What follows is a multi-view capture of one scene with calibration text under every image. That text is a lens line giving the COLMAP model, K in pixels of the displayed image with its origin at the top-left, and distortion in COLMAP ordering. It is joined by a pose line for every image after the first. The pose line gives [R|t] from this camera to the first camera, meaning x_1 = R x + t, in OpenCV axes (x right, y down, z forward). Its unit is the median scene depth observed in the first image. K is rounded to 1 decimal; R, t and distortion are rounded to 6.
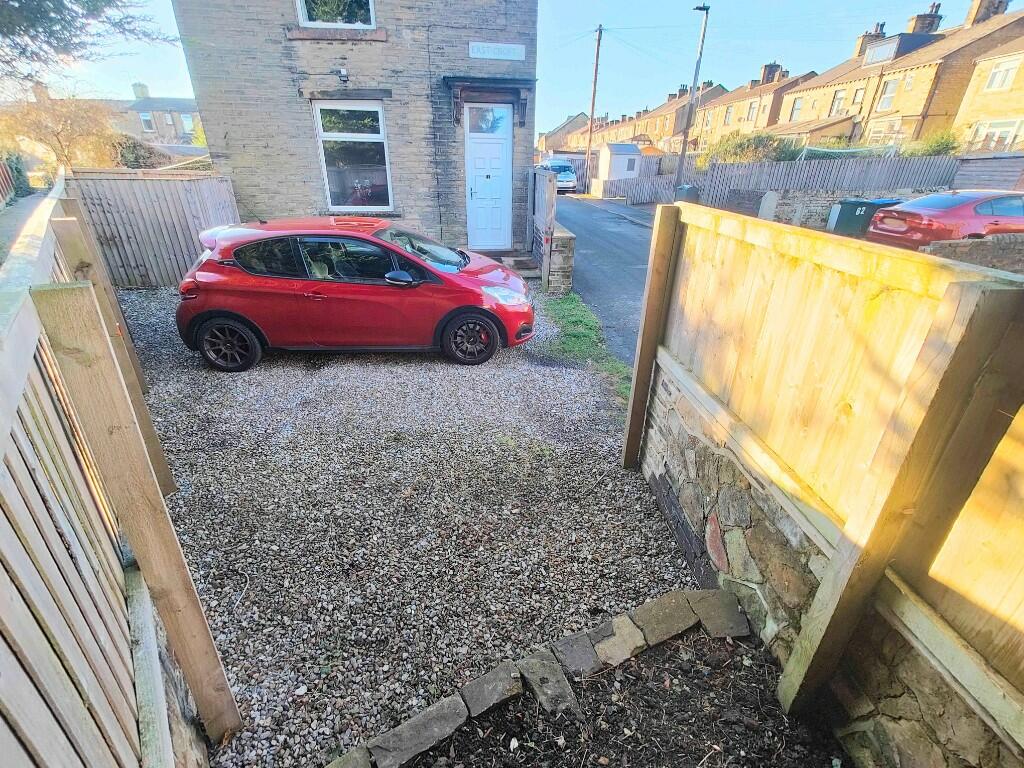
lens RADIAL K [[445.0, 0, 512.0], [0, 445.0, 384.0], [0, 0, 1]] dist [0.004205, 0.000949]
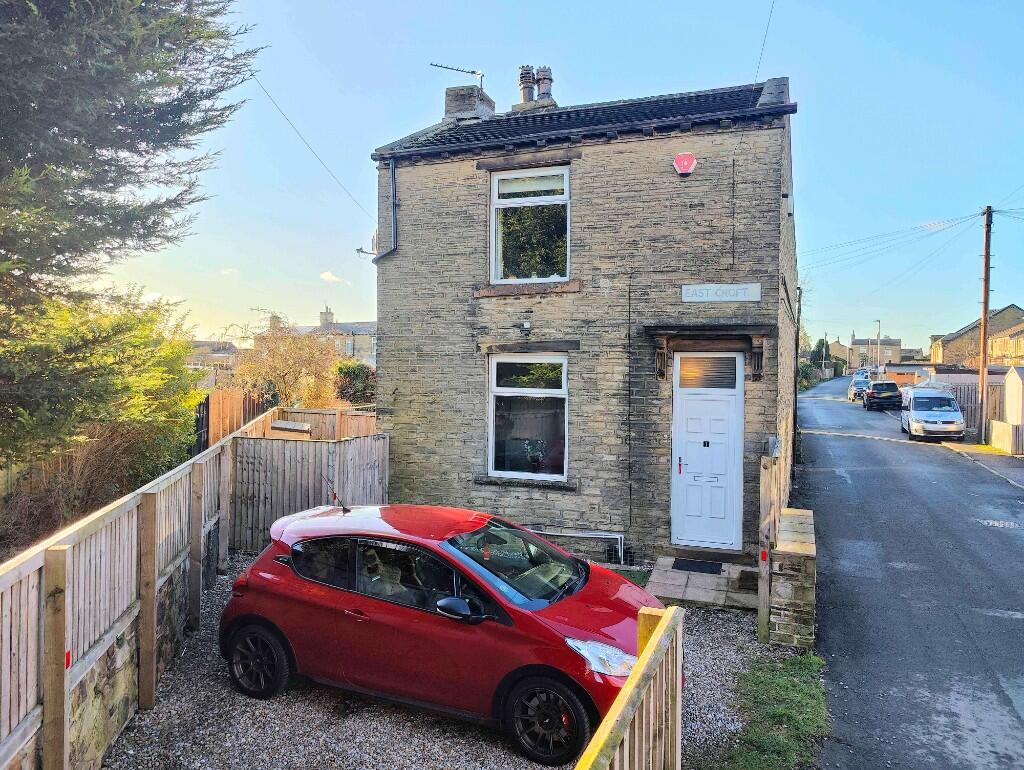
lens RADIAL K [[707.5, 0, 512.0], [0, 707.5, 385.0], [0, 0, 1]] dist [0.024557, -0.003424]
pose [[0.886582, 0.007178, -0.462515, 0.208247], [-0.207662, 0.899635, -0.384100, -0.082313], [0.413337, 0.436584, 0.799091, -0.021385]]
